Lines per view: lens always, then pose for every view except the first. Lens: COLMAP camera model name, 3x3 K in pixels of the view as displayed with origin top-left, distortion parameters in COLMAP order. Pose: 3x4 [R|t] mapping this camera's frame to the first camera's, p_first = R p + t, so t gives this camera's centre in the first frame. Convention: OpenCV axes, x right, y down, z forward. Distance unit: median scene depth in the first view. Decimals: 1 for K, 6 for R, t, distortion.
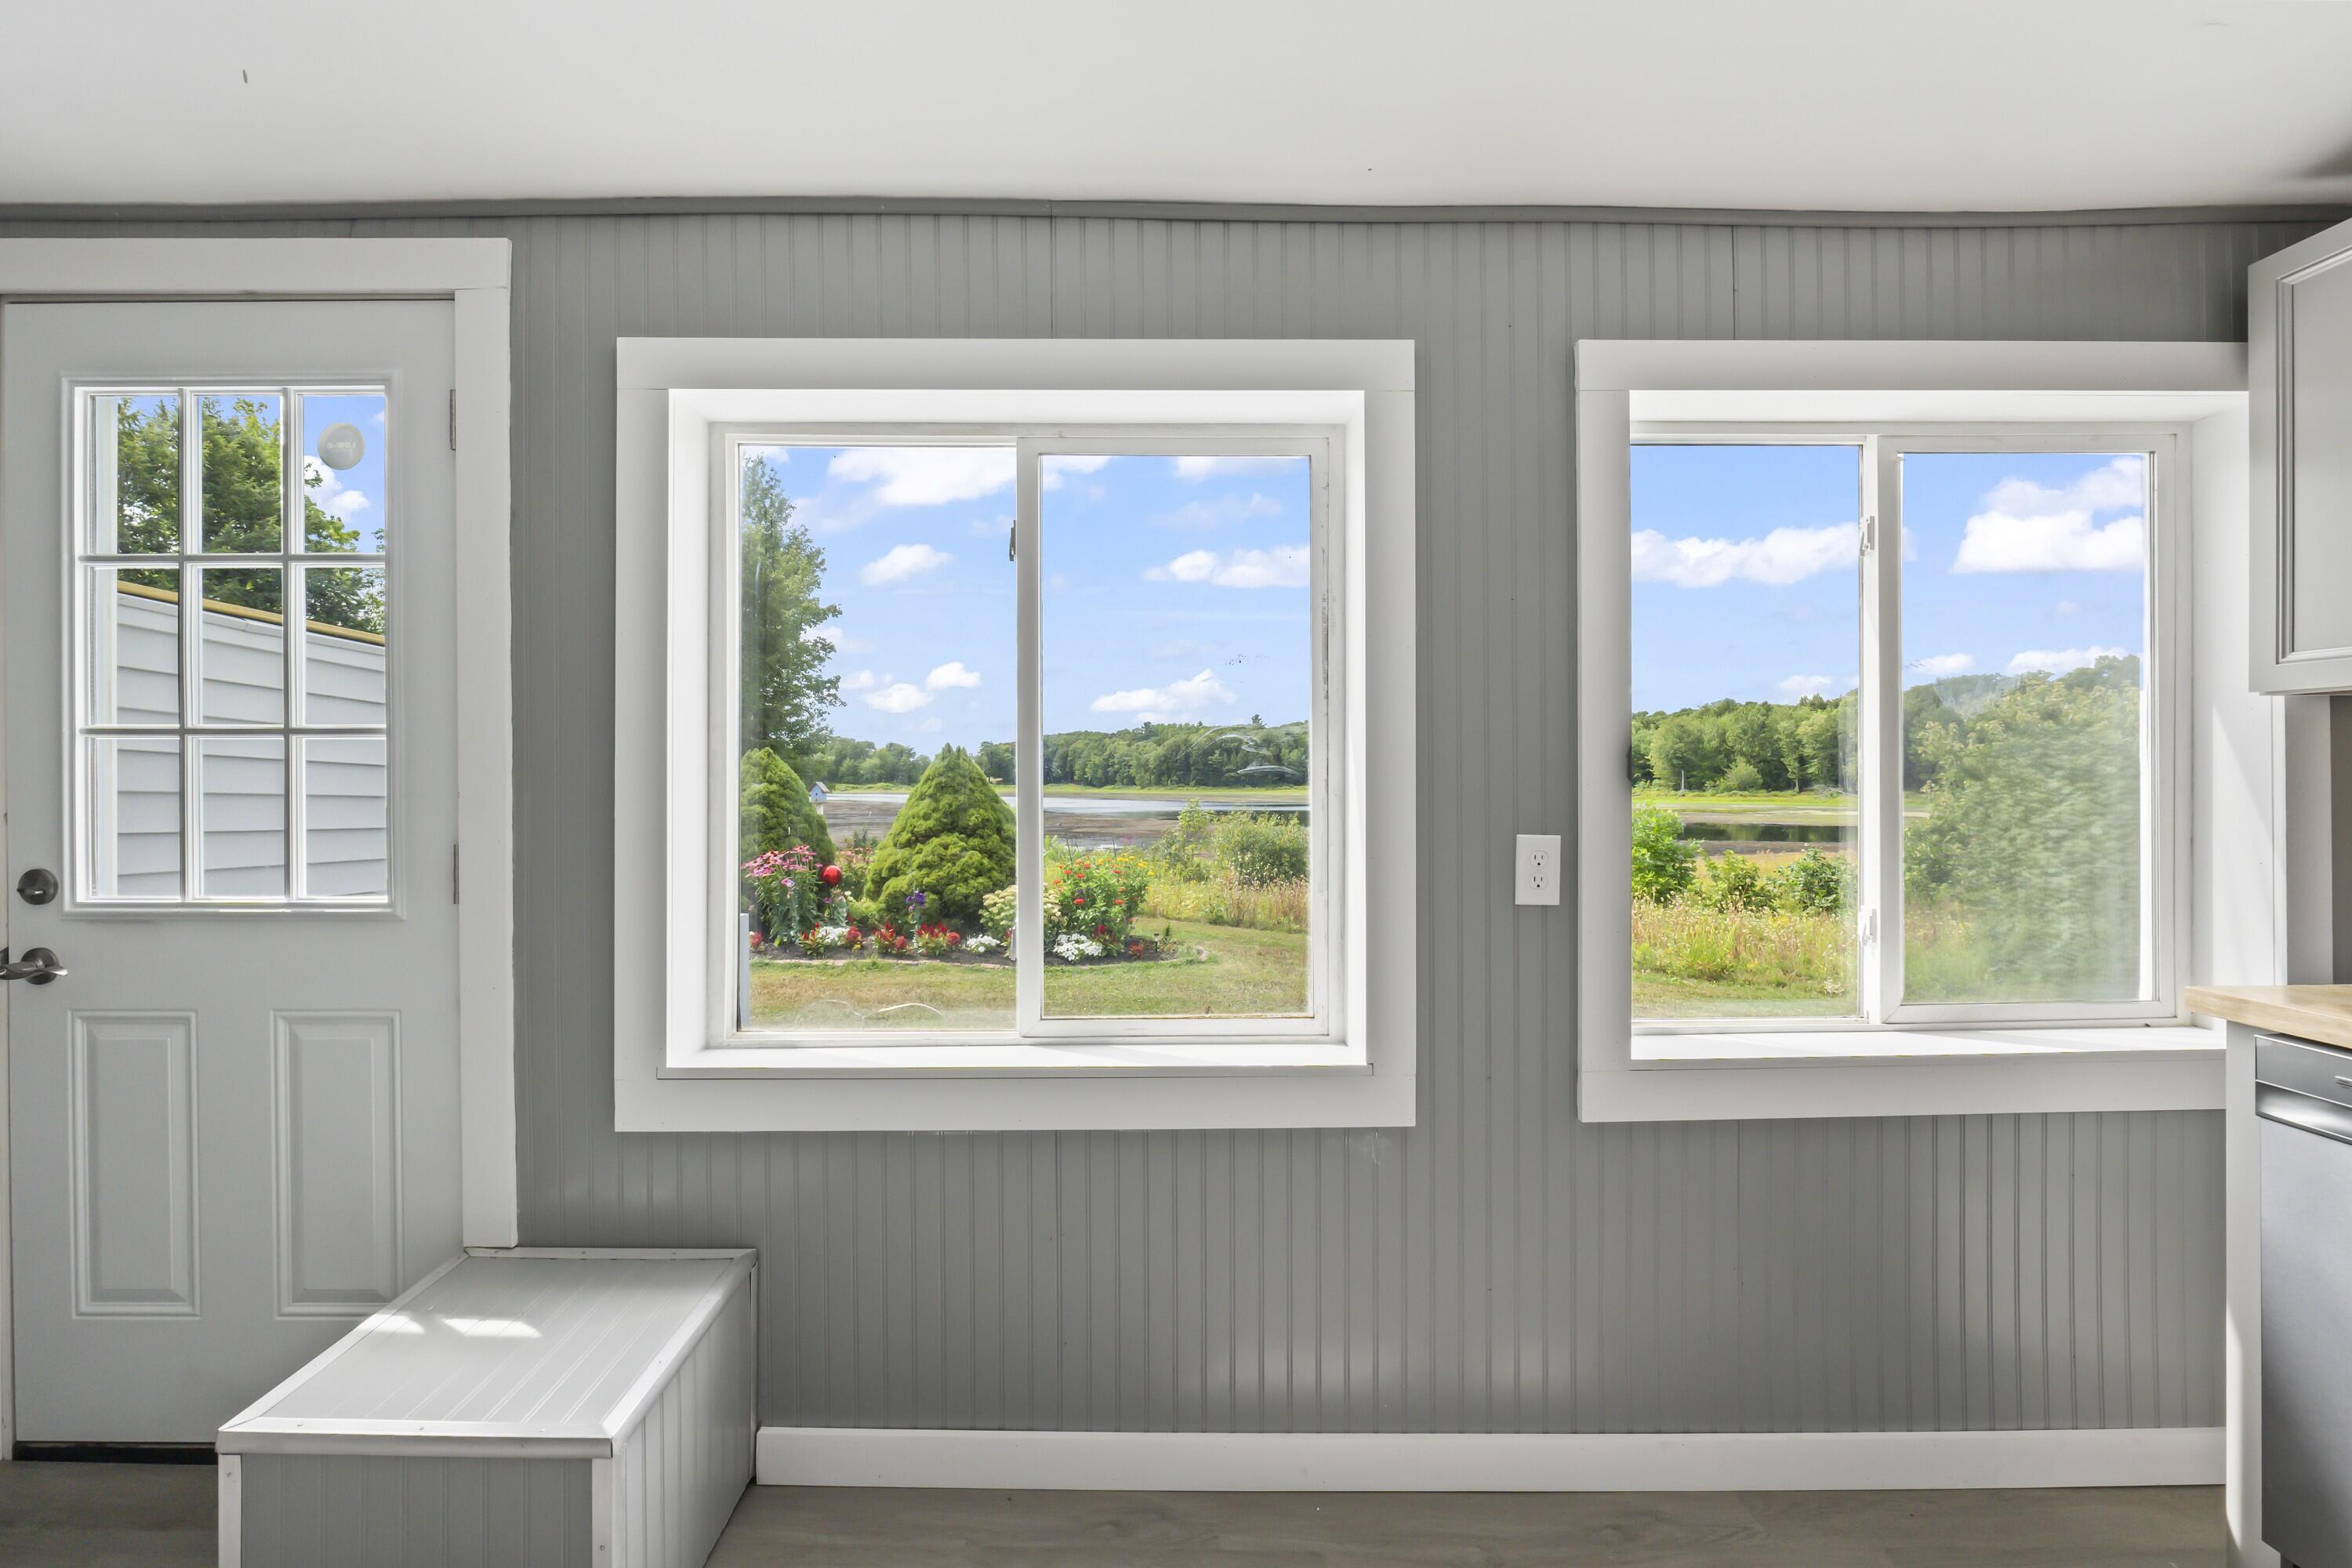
lens RADIAL K [[1002.0, 0, 1149.4], [0, 1002.0, 784.1], [0, 0, 1]] dist [-0.007775, -0.000273]
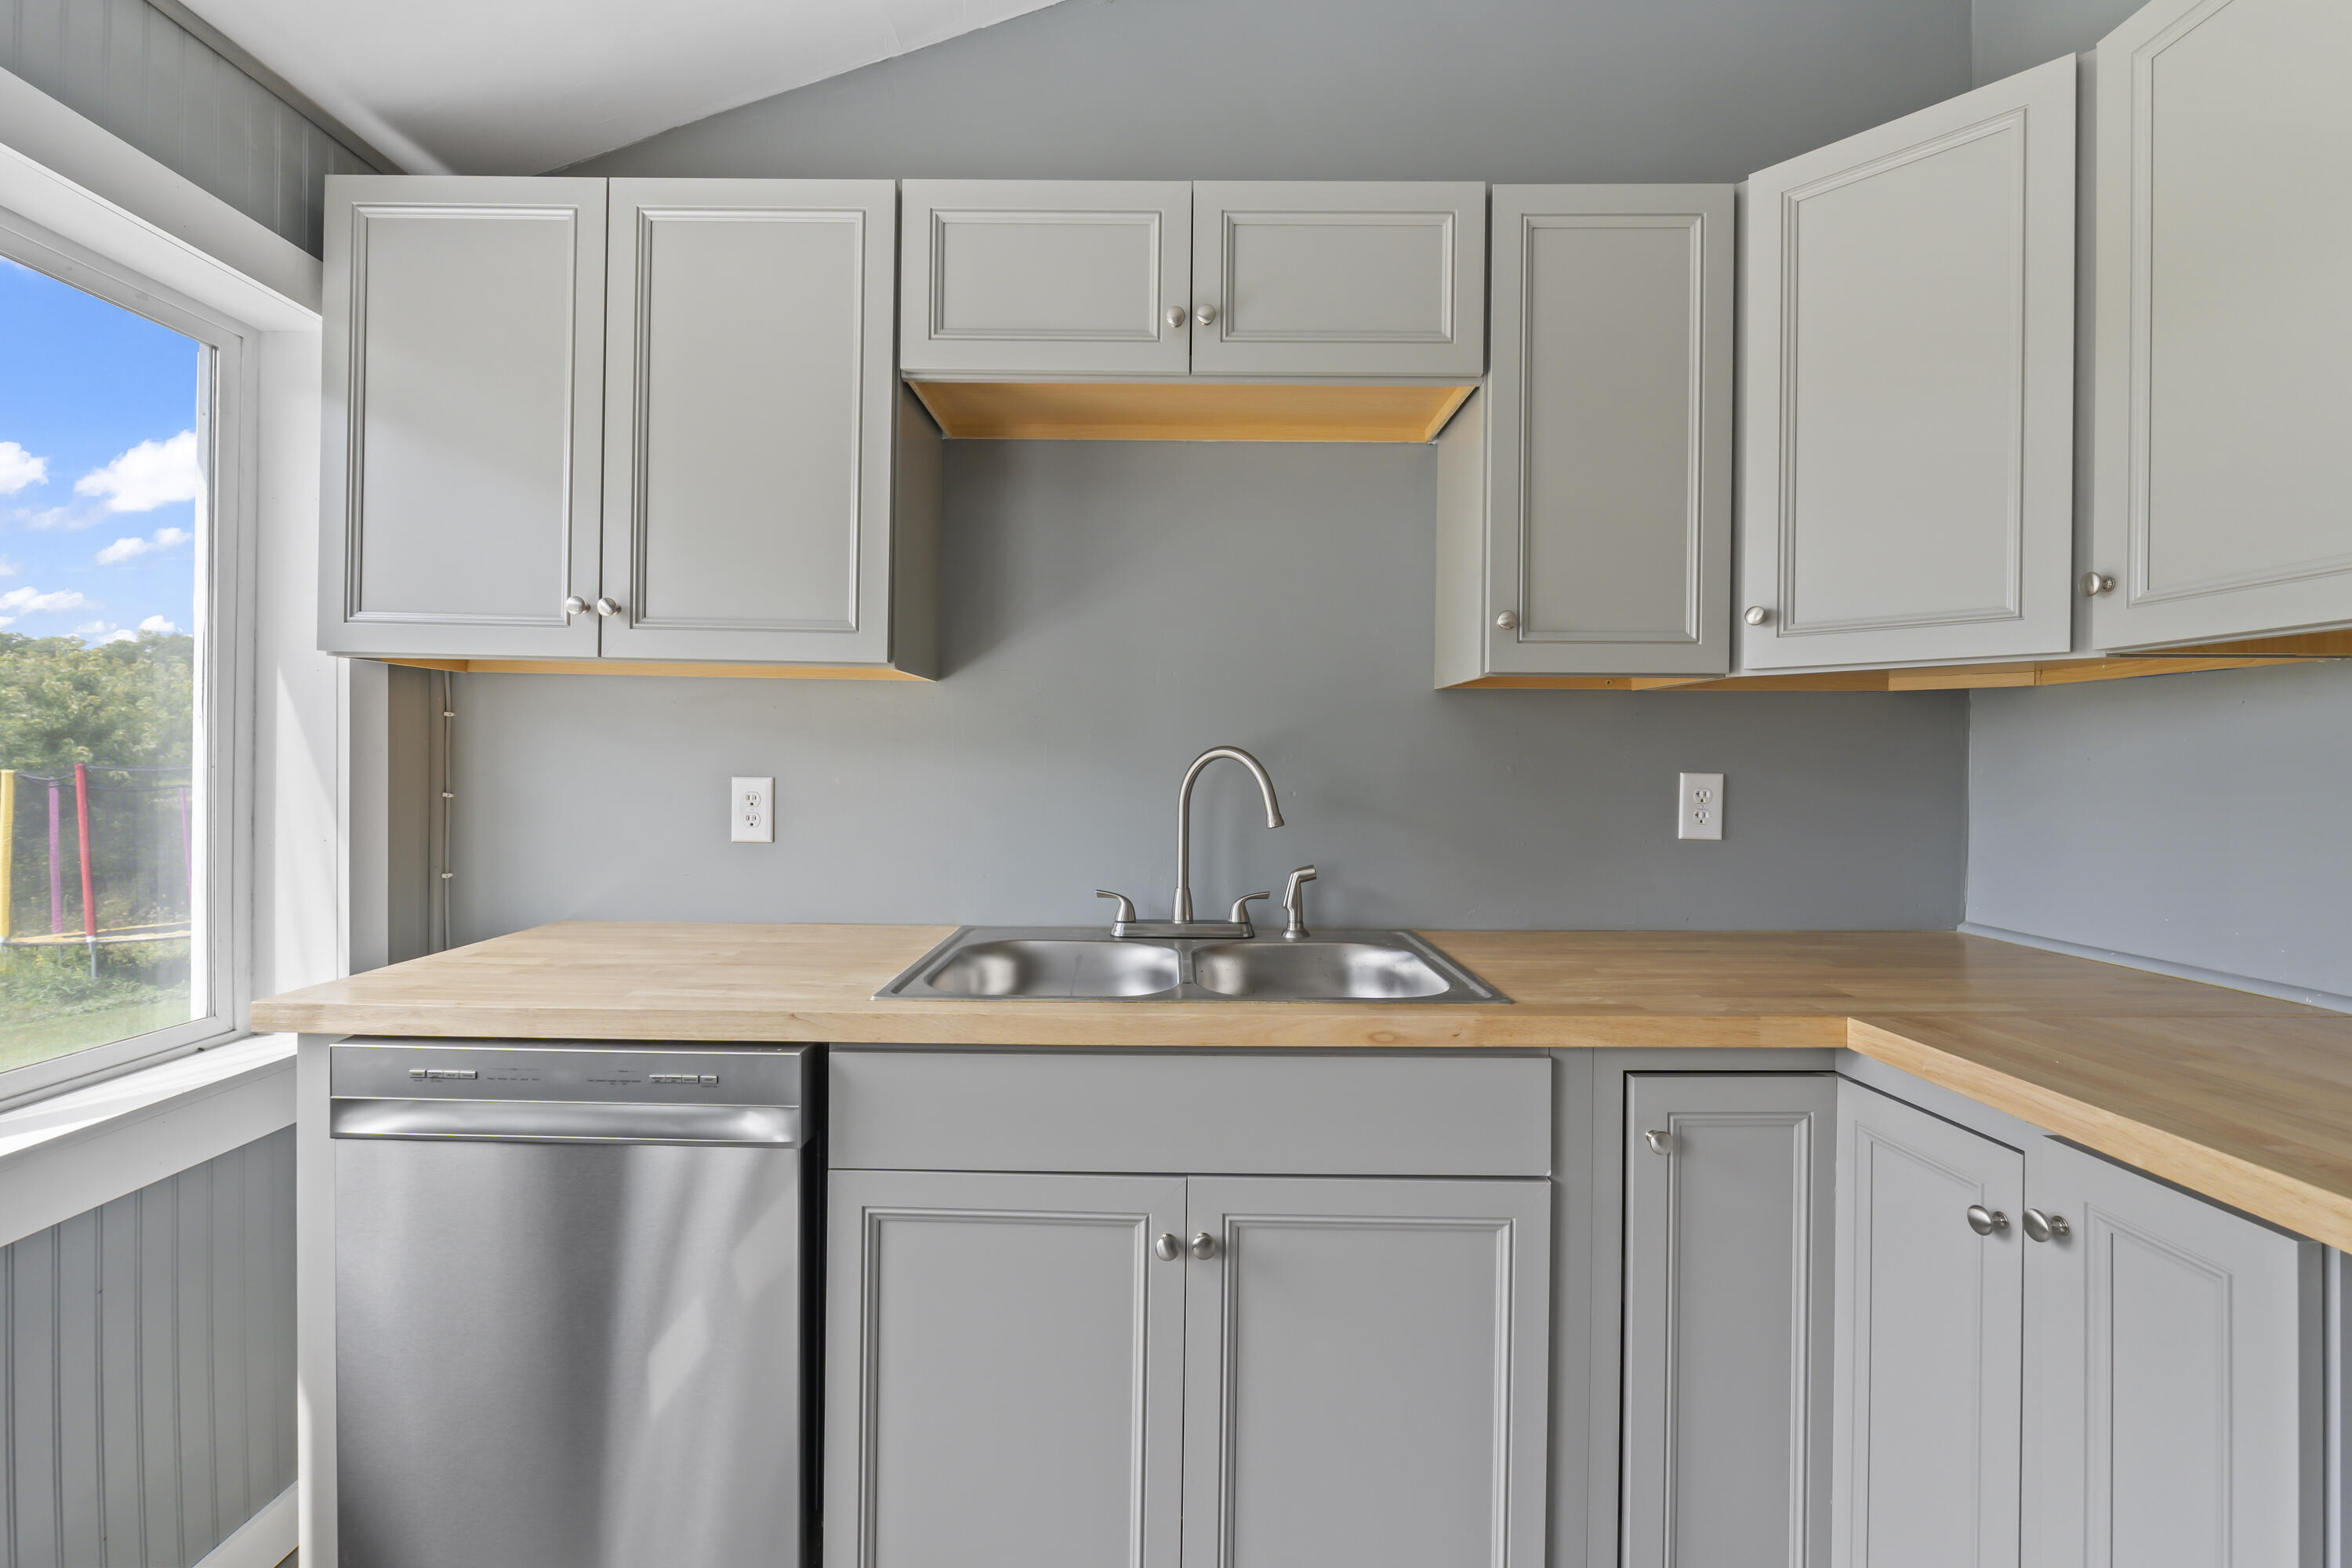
lens RADIAL K [[987.0, 0, 1164.6], [0, 987.0, 768.8], [0, 0, 1]] dist [-0.004658, -0.000785]
pose [[0.002354, 0.002709, 0.999994, 0.222251], [-0.006800, 0.999973, -0.002693, 0.010980], [-0.999974, -0.006793, 0.002372, 0.231209]]
